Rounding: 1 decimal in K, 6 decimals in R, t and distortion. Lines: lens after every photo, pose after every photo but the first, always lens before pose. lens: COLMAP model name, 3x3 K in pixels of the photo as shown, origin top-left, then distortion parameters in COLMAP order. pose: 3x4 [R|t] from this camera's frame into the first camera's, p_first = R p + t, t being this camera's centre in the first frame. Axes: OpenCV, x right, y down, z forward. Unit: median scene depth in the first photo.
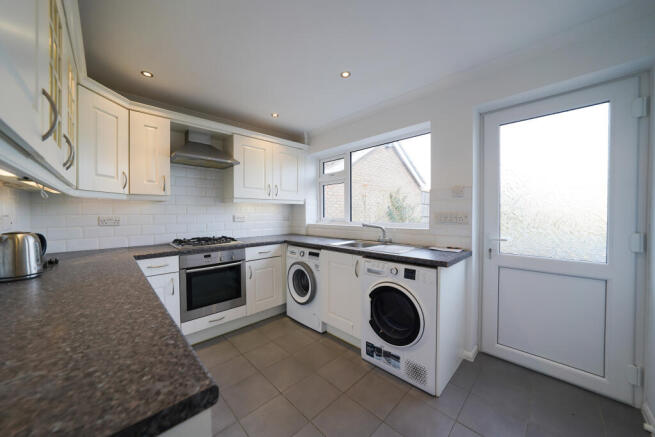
lens RADIAL K [[231.6, 0, 326.4], [0, 231.6, 216.7], [0, 0, 1]] dist [-0.019559, 0.000421]
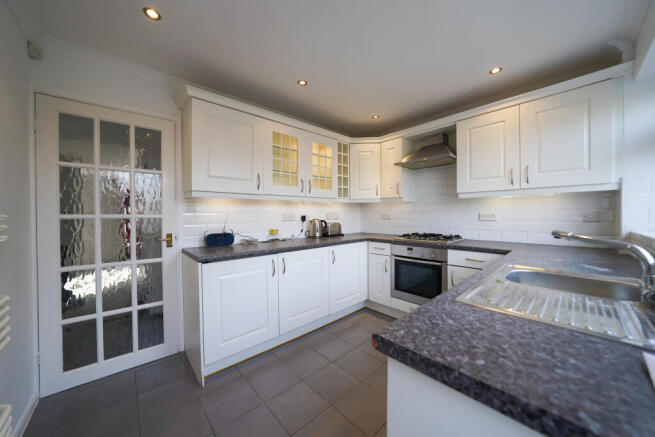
lens RADIAL K [[231.6, 0, 327.3], [0, 231.6, 216.3], [0, 0, 1]] dist [-0.019559, 0.000421]
pose [[-0.049713, 0.016599, -0.998626, 0.568501], [-0.004693, 0.999847, 0.016852, -0.005558], [0.998753, 0.005525, -0.049627, 0.591422]]
